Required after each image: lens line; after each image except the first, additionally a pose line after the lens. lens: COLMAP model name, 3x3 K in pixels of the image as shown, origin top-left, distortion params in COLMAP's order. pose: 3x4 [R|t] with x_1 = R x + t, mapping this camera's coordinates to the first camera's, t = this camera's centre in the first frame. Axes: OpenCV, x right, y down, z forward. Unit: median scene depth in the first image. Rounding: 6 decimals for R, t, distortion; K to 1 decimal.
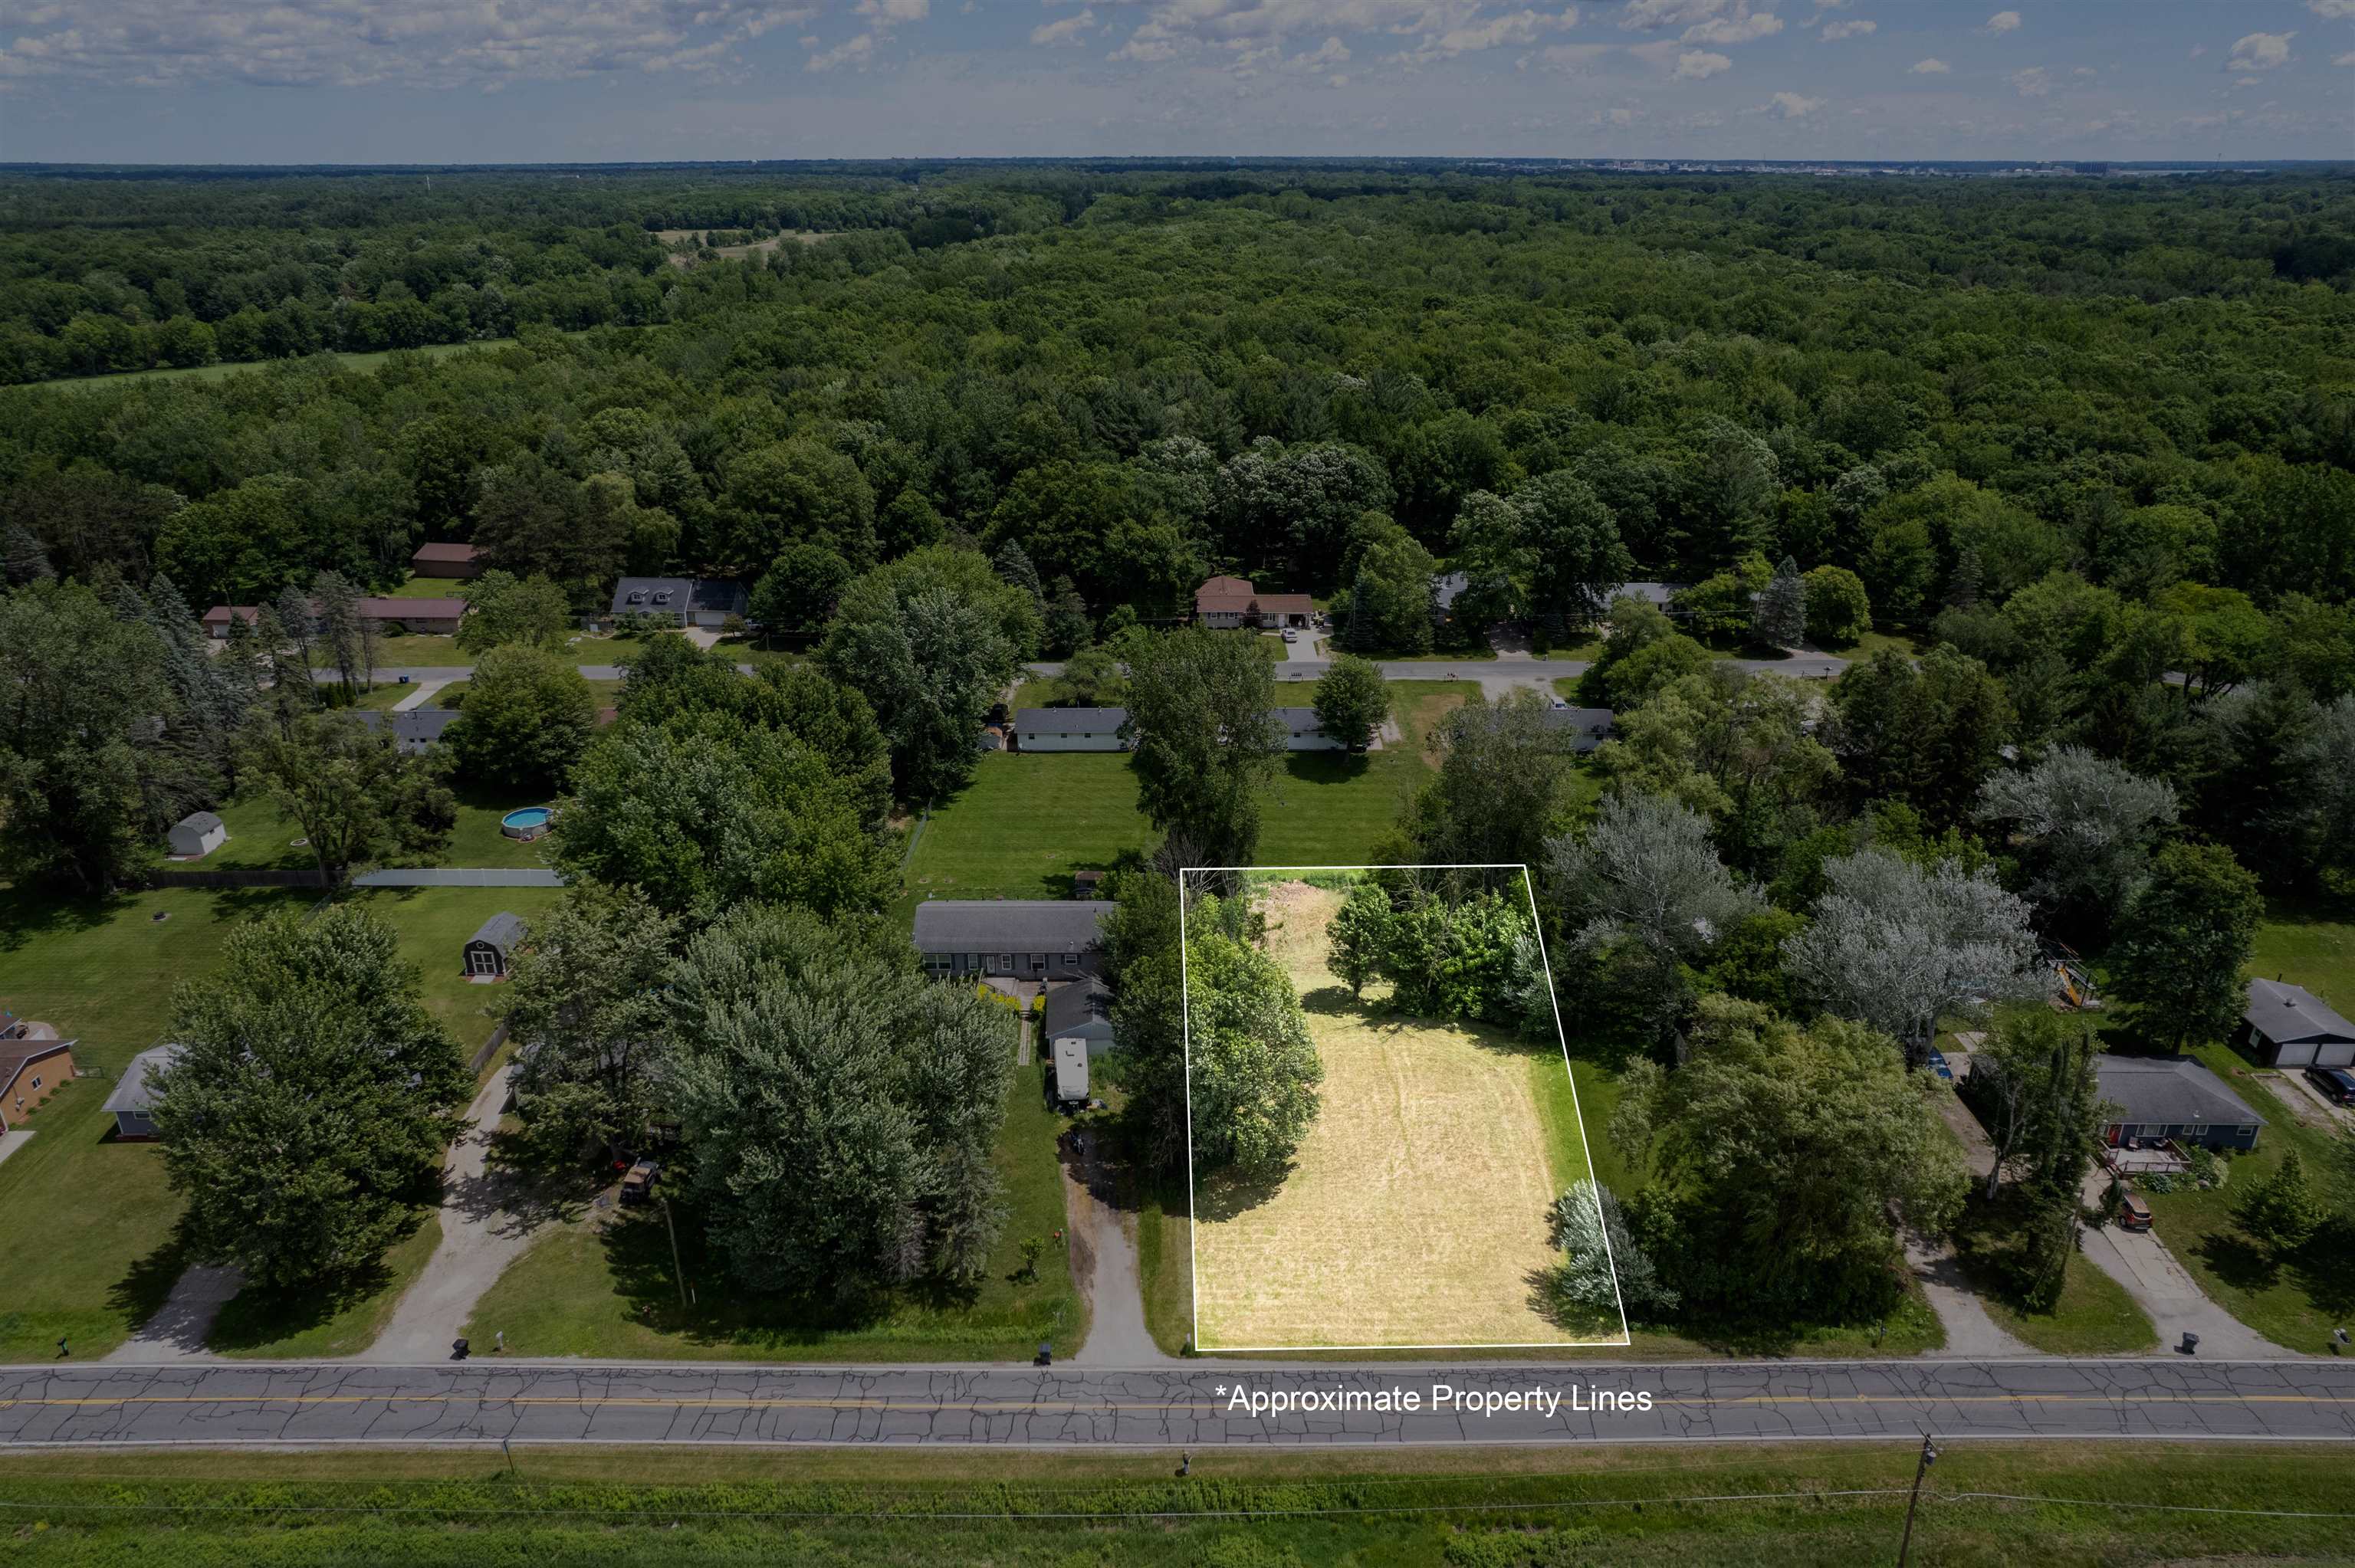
lens RADIAL K [[1438.5, 0, 1177.5], [0, 1438.5, 784.0], [0, 0, 1]] dist [-0.050893, 0.048381]
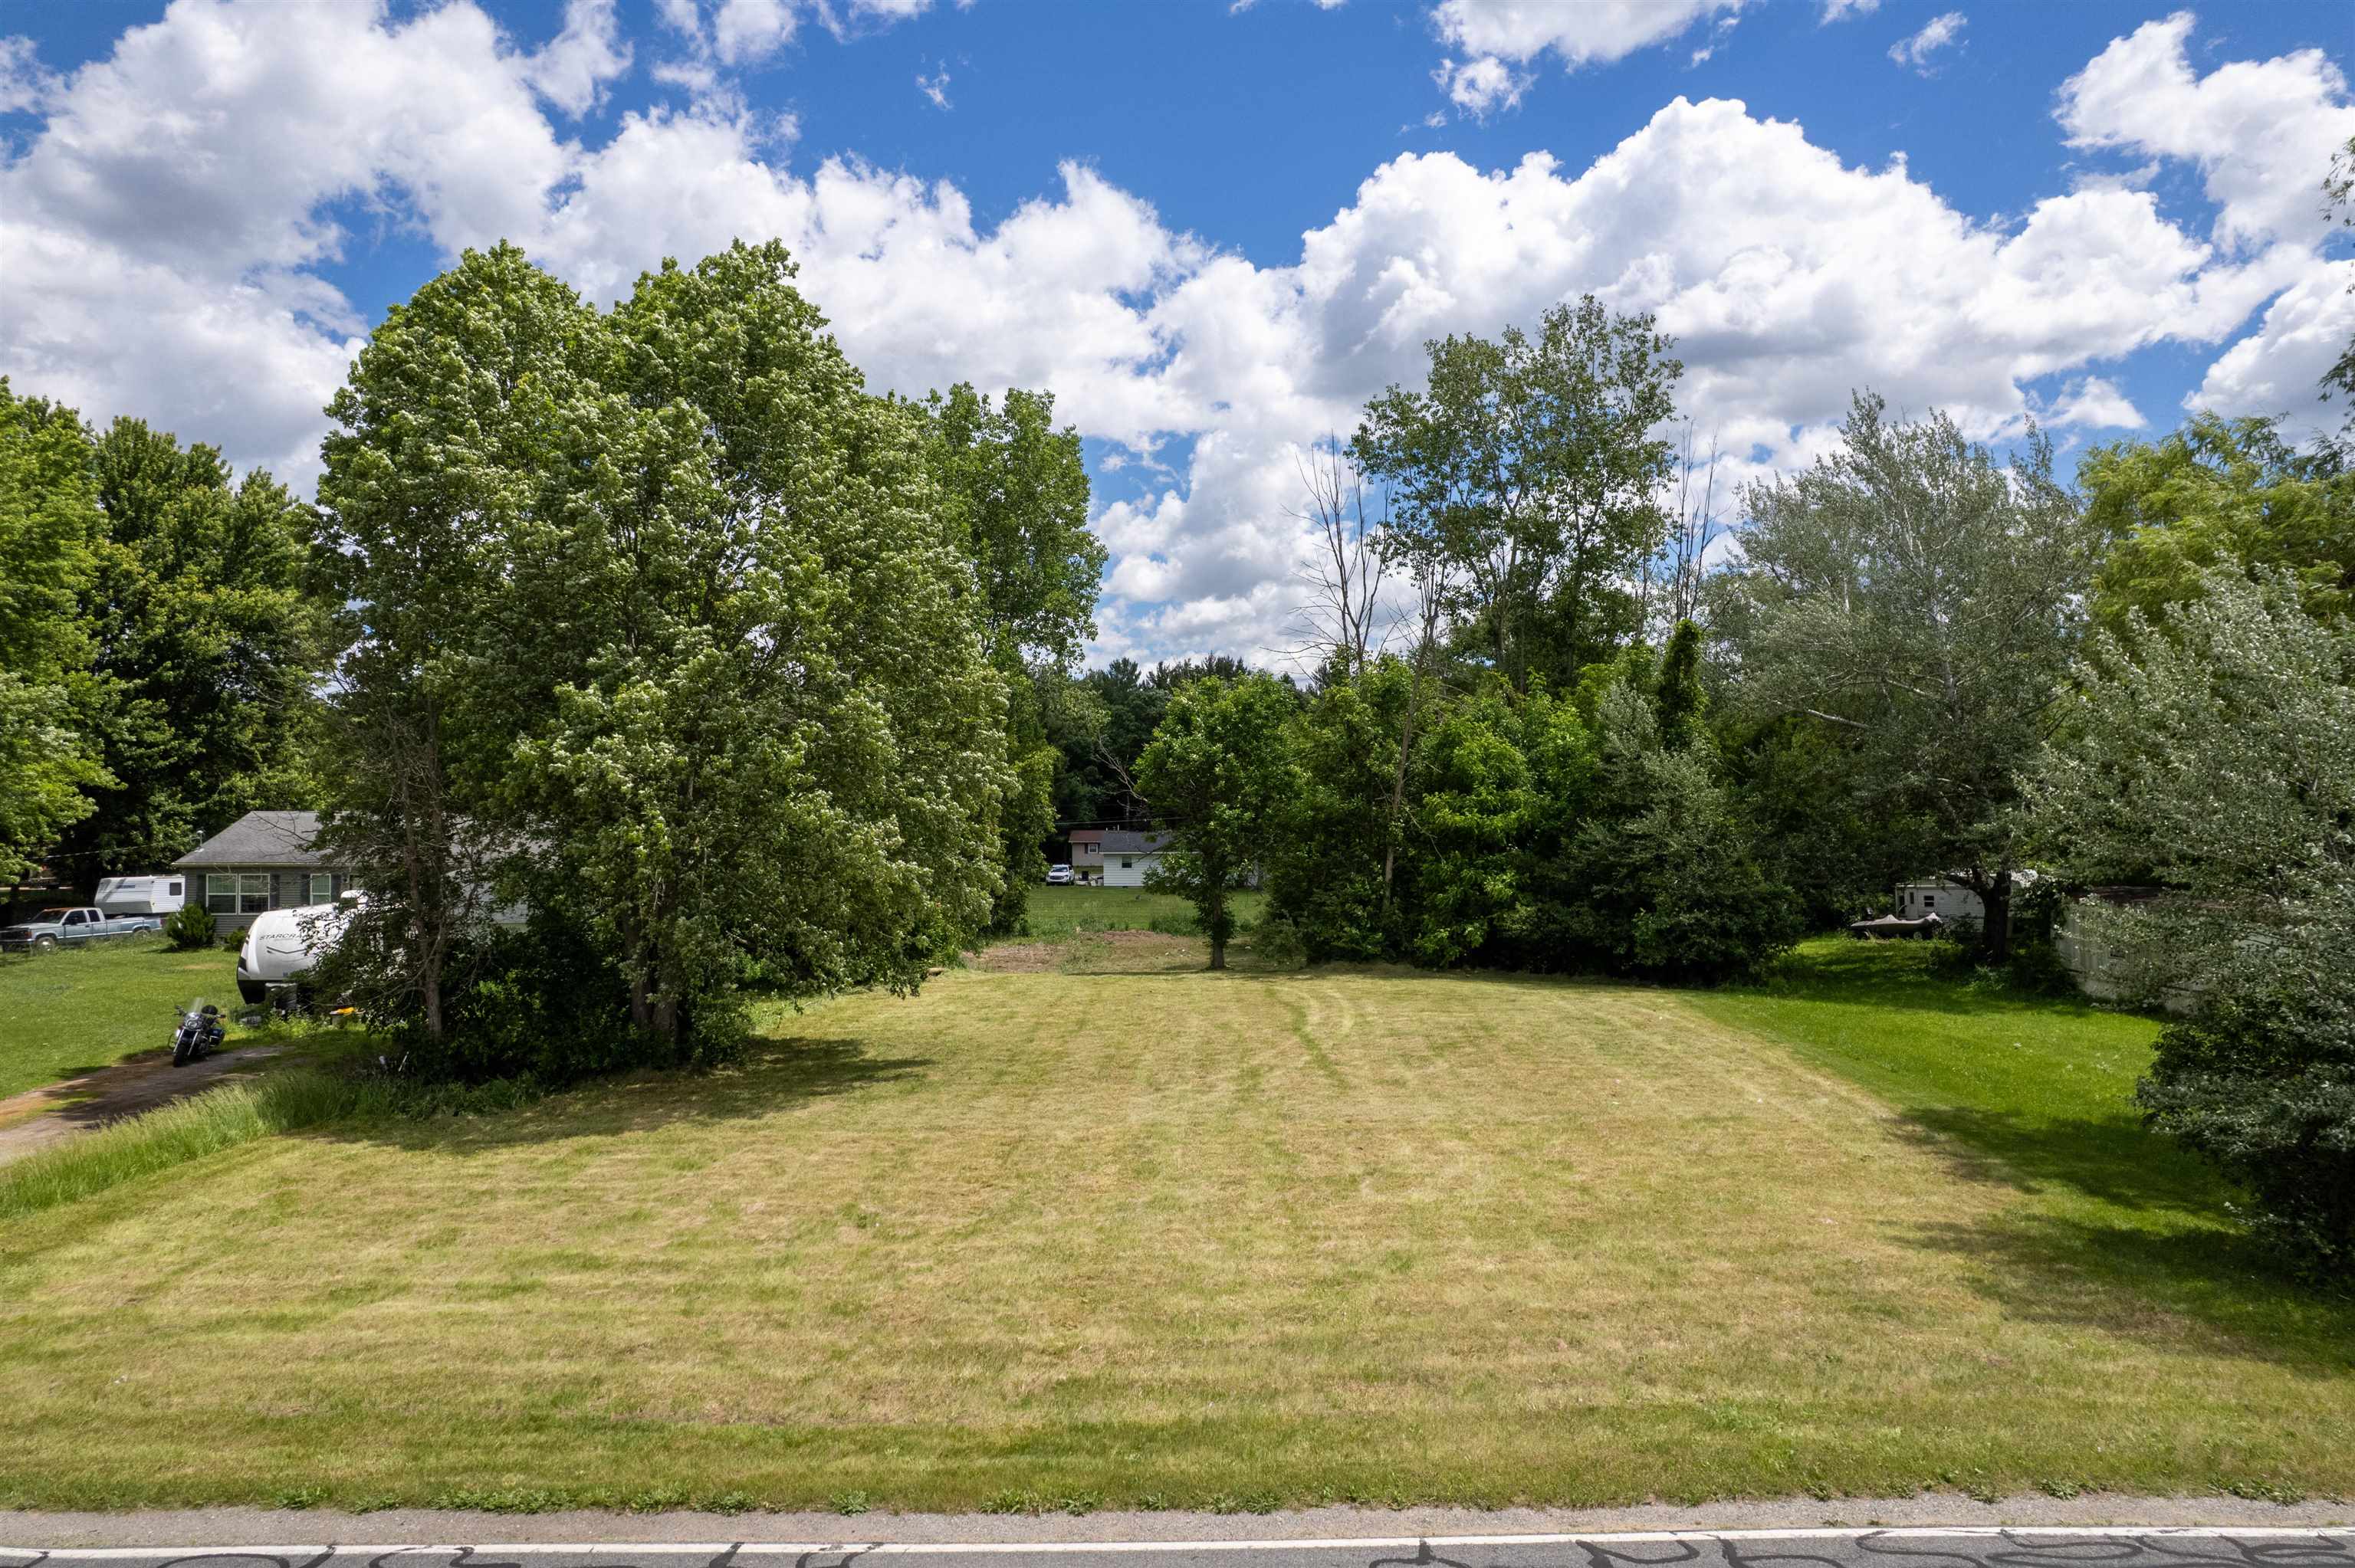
lens RADIAL K [[1468.1, 0, 1177.5], [0, 1468.1, 784.0], [0, 0, 1]] dist [-0.069568, 0.061134]
pose [[0.999976, 0.004529, 0.005165, 0.113855], [-0.001936, 0.907257, -0.420573, 0.286572], [-0.006591, 0.420553, 0.907244, 0.621521]]
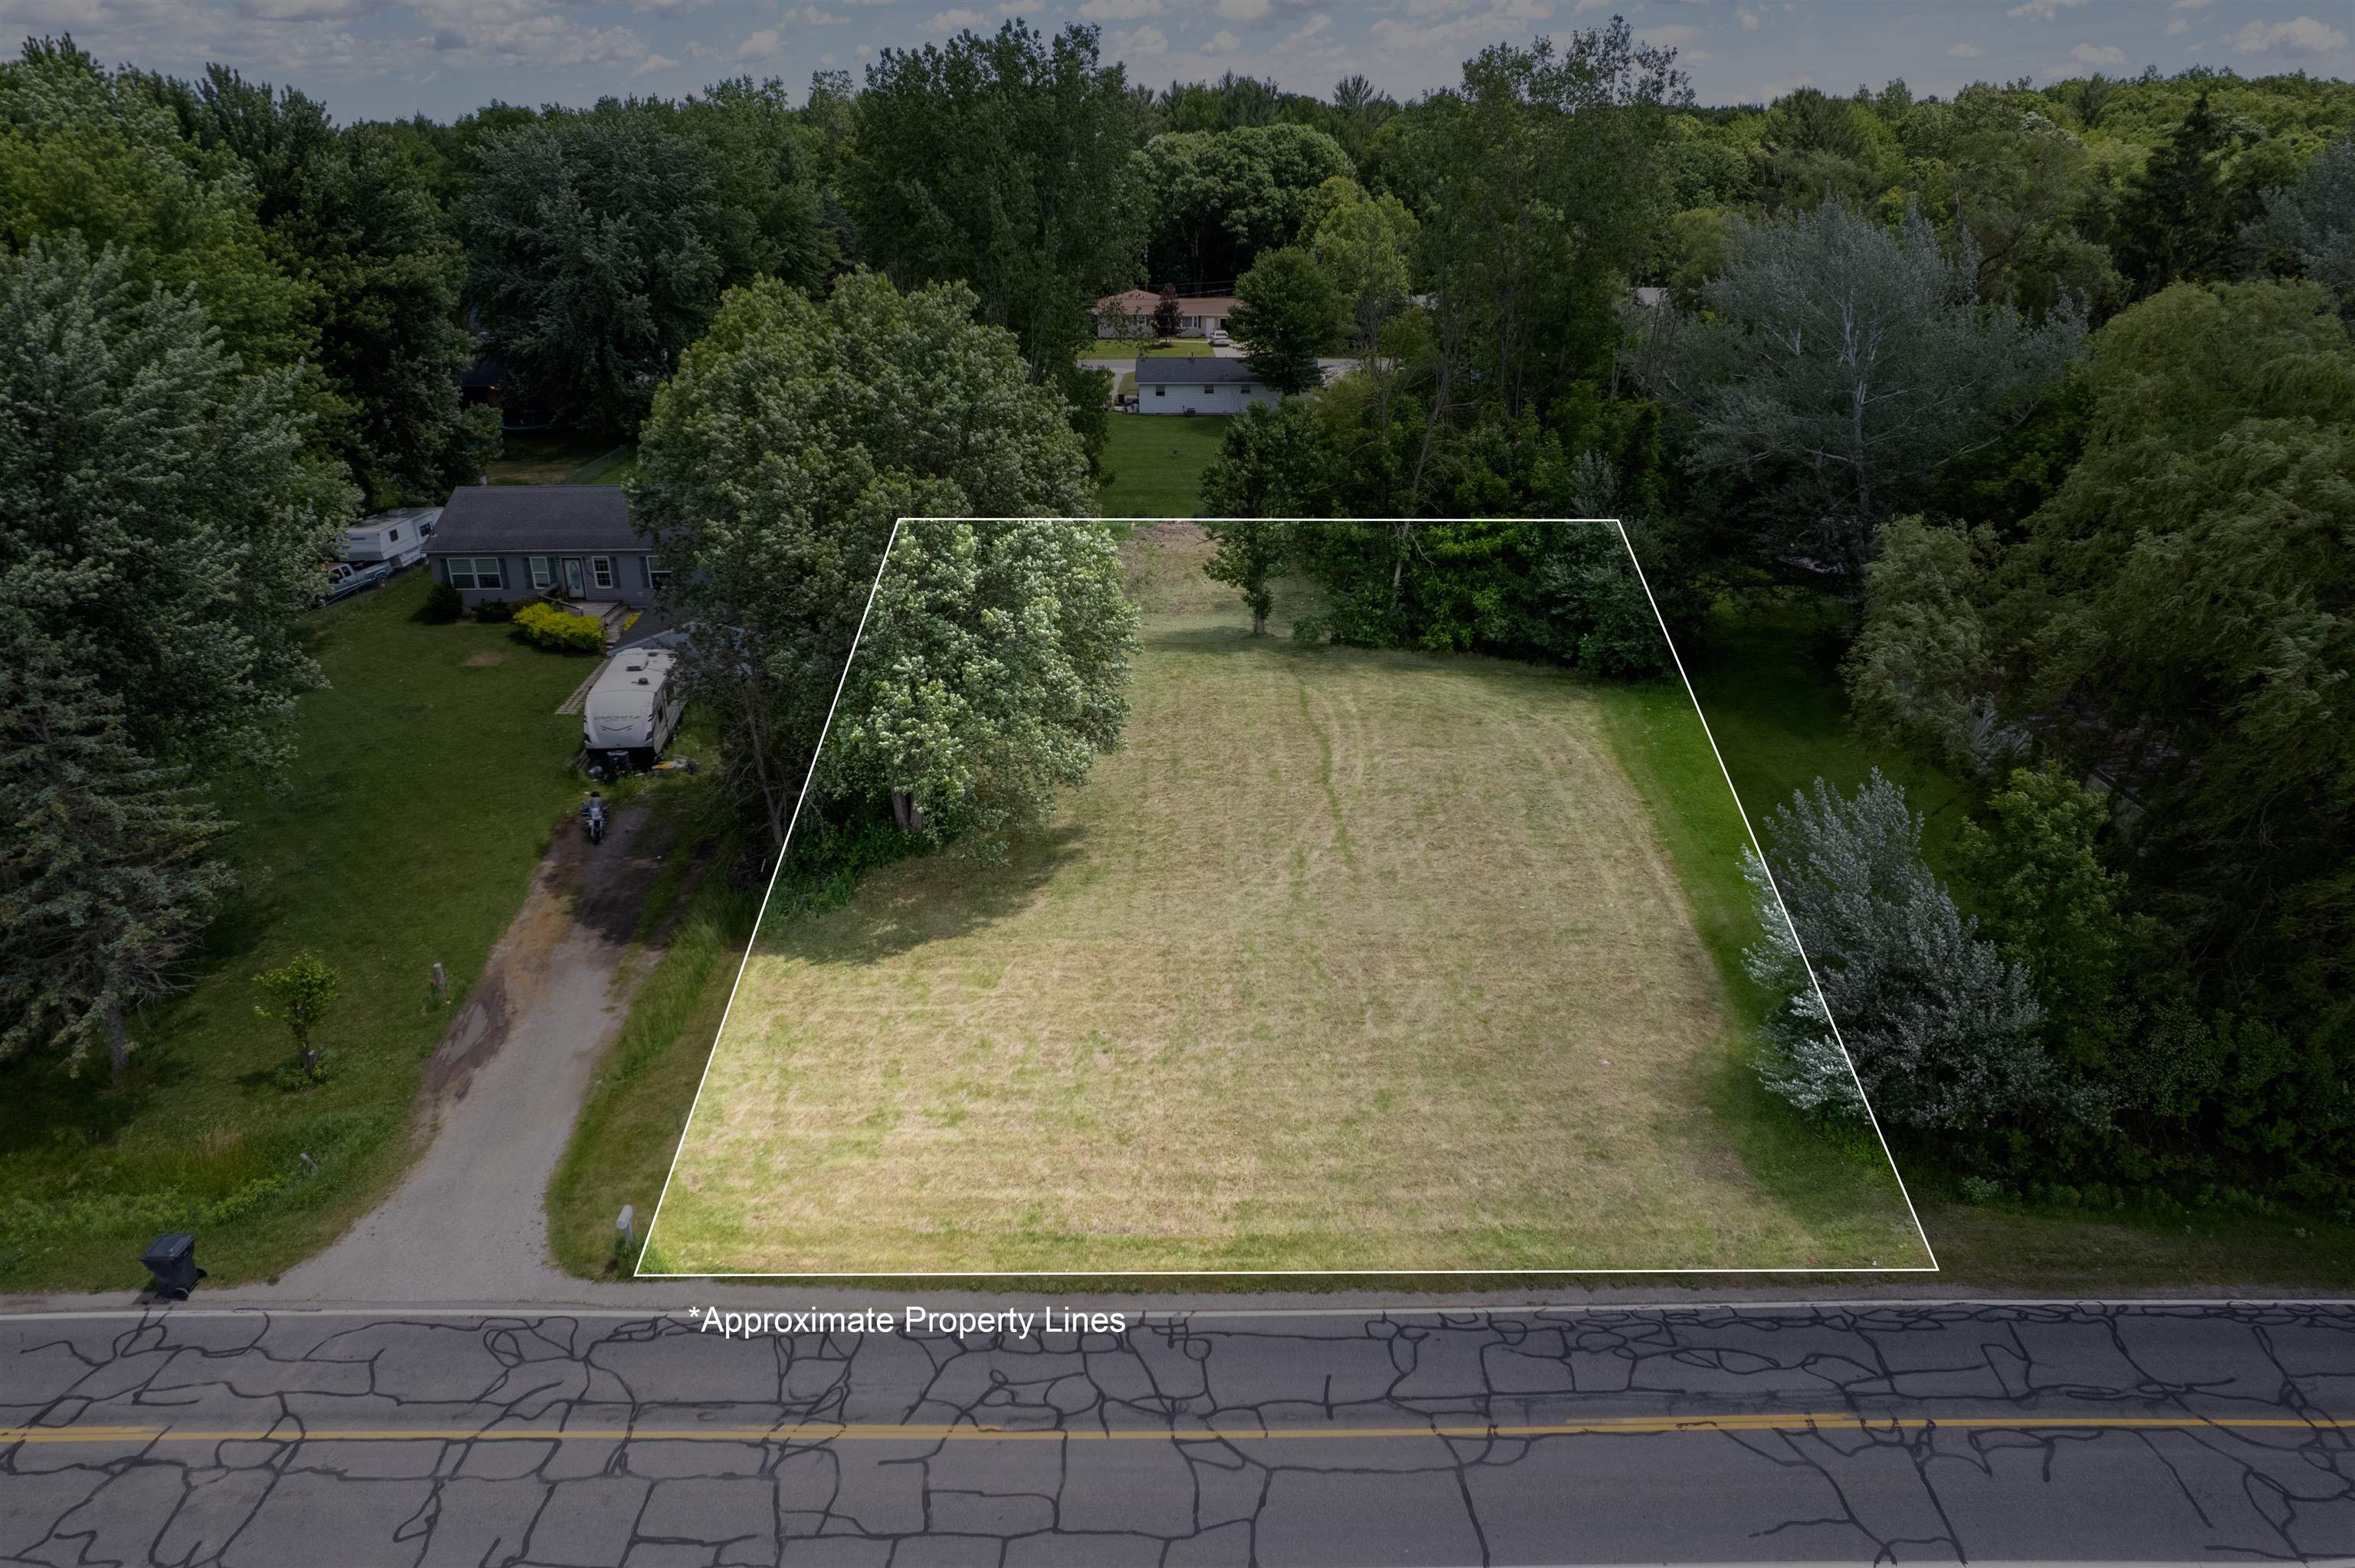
lens RADIAL K [[1438.5, 0, 1177.5], [0, 1438.5, 784.0], [0, 0, 1]] dist [-0.050893, 0.048381]
pose [[0.999994, -0.000297, 0.003351, 0.094852], [0.000281, 0.999988, 0.004903, 0.207299], [-0.003352, -0.004902, 0.999982, 0.487523]]
